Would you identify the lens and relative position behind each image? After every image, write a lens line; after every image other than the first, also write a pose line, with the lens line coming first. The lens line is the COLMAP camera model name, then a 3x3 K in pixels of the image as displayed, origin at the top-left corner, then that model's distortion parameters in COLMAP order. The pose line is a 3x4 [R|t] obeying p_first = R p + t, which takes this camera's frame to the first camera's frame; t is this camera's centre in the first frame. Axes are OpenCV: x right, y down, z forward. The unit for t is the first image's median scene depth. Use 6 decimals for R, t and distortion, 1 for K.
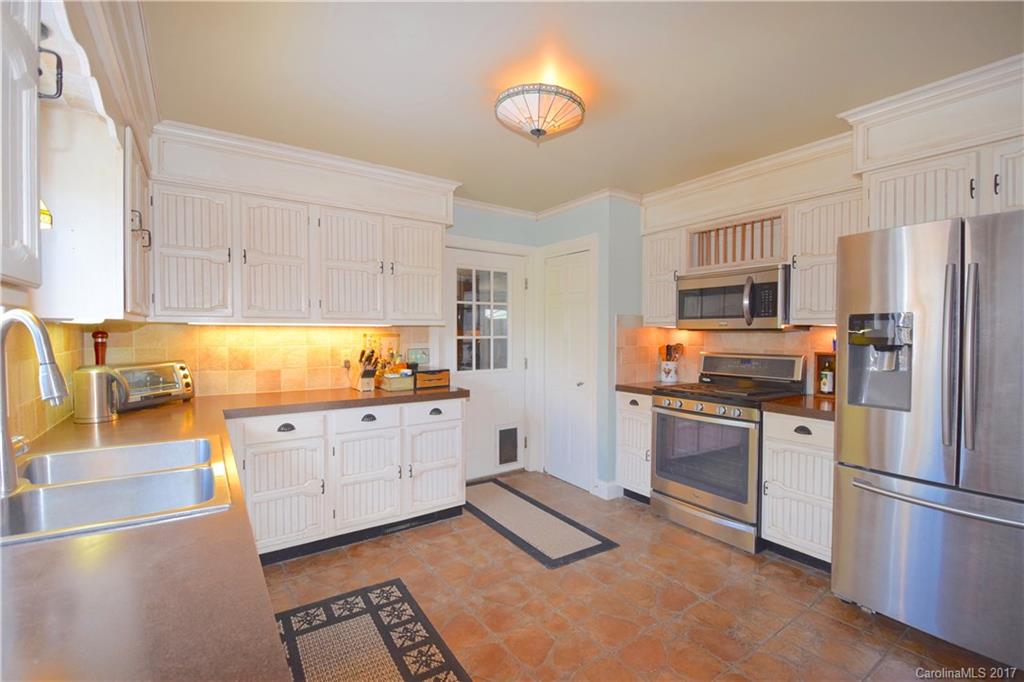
lens RADIAL K [[454.0, 0, 516.4], [0, 454.0, 343.7], [0, 0, 1]] dist [0.010357, -0.017335]
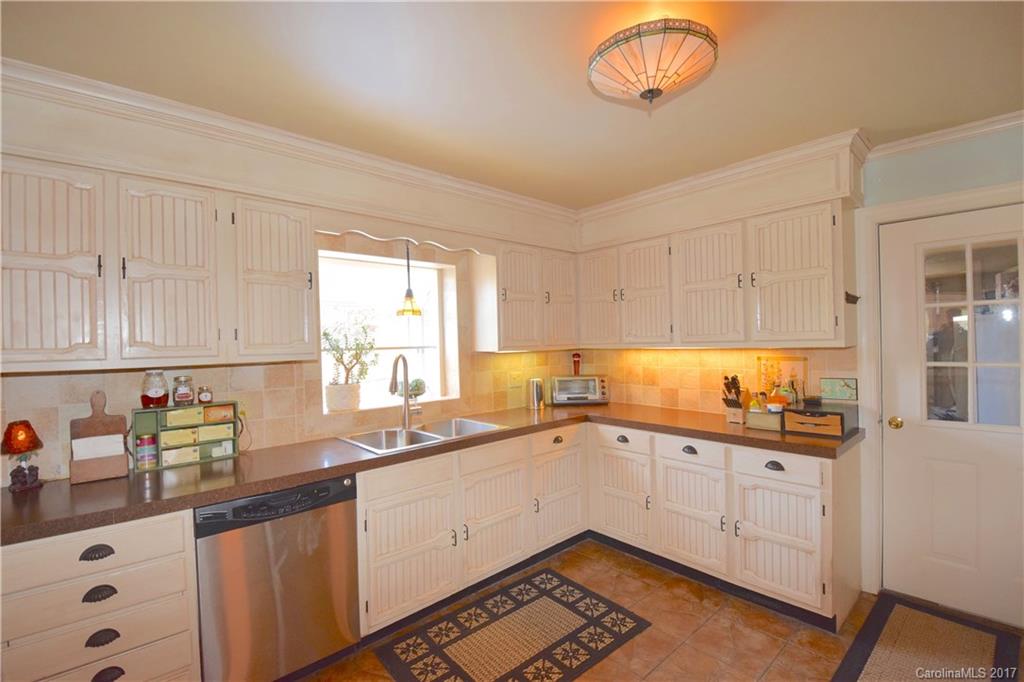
lens RADIAL K [[454.0, 0, 516.4], [0, 454.0, 343.7], [0, 0, 1]] dist [0.010357, -0.017335]
pose [[0.116505, 0.000071, -0.993190, 0.558702], [-0.002932, 0.999996, -0.000272, -0.053573], [0.993186, 0.002944, 0.116504, 0.532241]]
